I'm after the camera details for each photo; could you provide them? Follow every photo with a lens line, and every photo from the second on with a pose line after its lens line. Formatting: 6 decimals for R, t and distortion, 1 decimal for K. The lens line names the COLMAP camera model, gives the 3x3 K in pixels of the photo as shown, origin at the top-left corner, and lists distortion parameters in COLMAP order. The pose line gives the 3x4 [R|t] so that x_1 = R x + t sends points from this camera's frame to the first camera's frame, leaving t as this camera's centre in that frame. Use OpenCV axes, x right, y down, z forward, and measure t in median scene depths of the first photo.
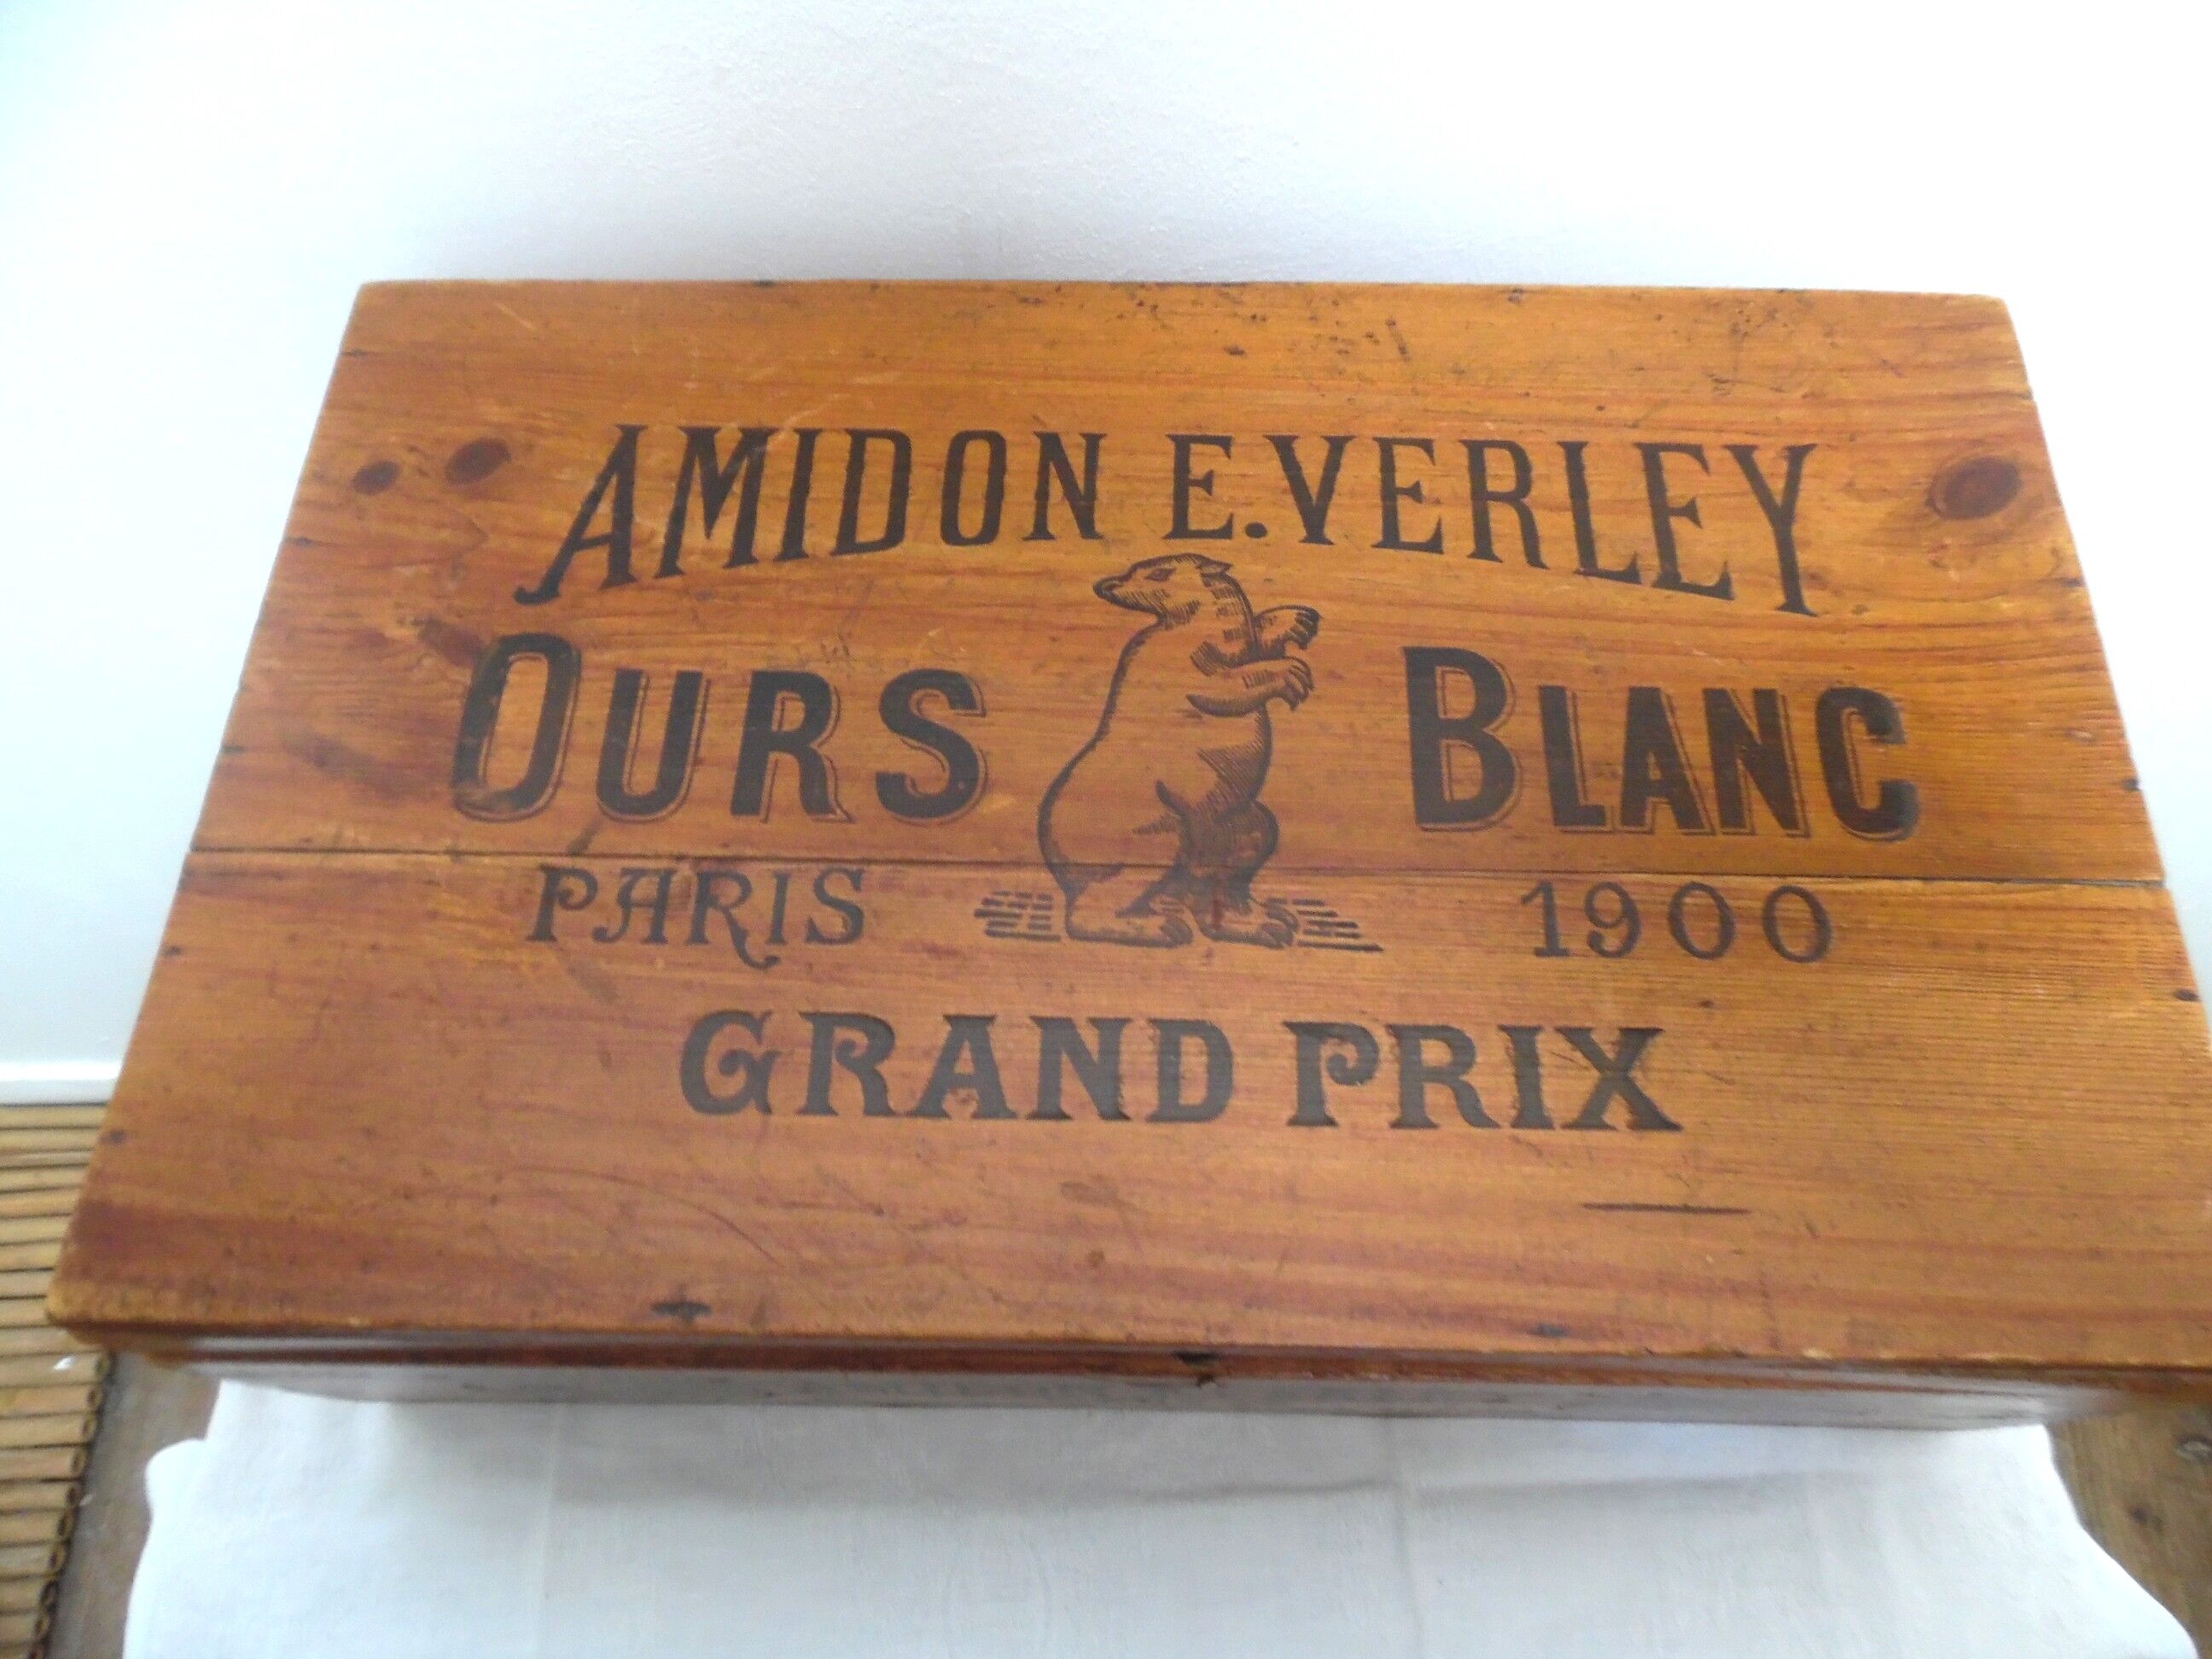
lens RADIAL K [[1587.0, 0, 1106.0], [0, 1587.0, 829.5], [0, 0, 1]] dist [-0.006152, 0.002068]
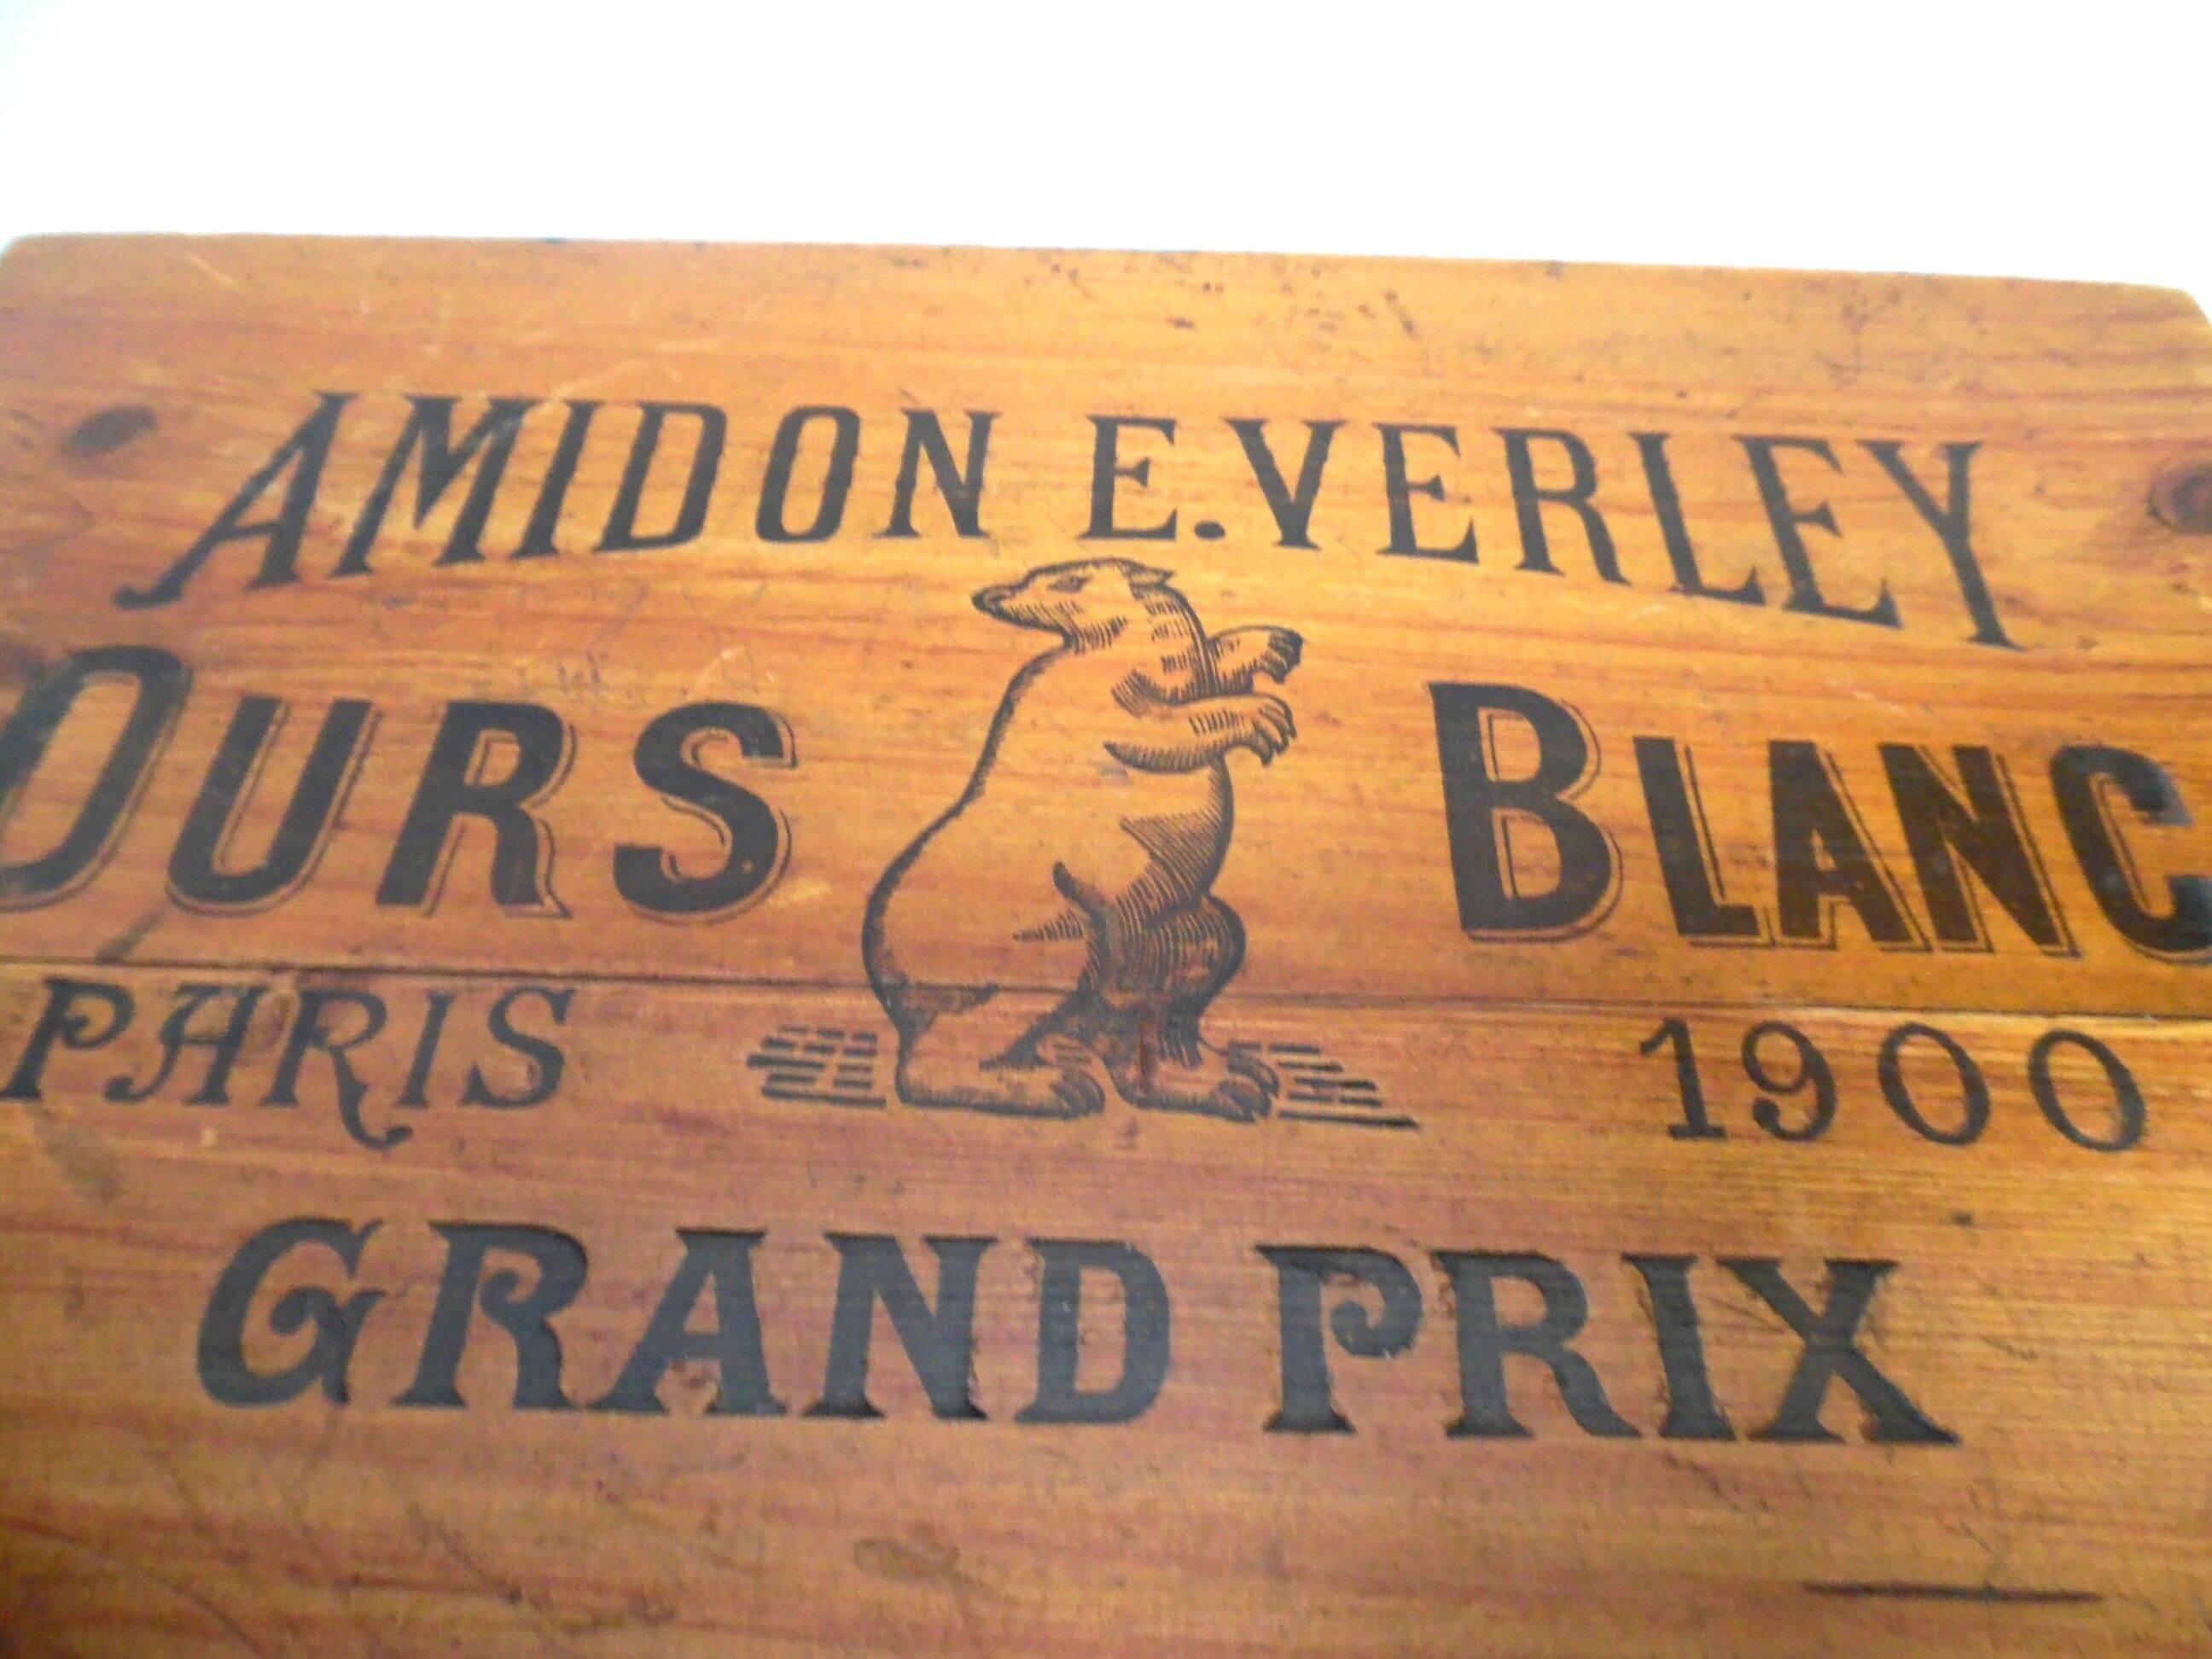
lens RADIAL K [[1565.4, 0, 1106.0], [0, 1565.4, 829.5], [0, 0, 1]] dist [-0.007271, 0.000489]
pose [[0.999605, 0.014716, 0.023942, 0.037652], [-0.010243, 0.984121, -0.177201, 0.068492], [-0.026170, 0.176886, 0.983883, 0.379631]]
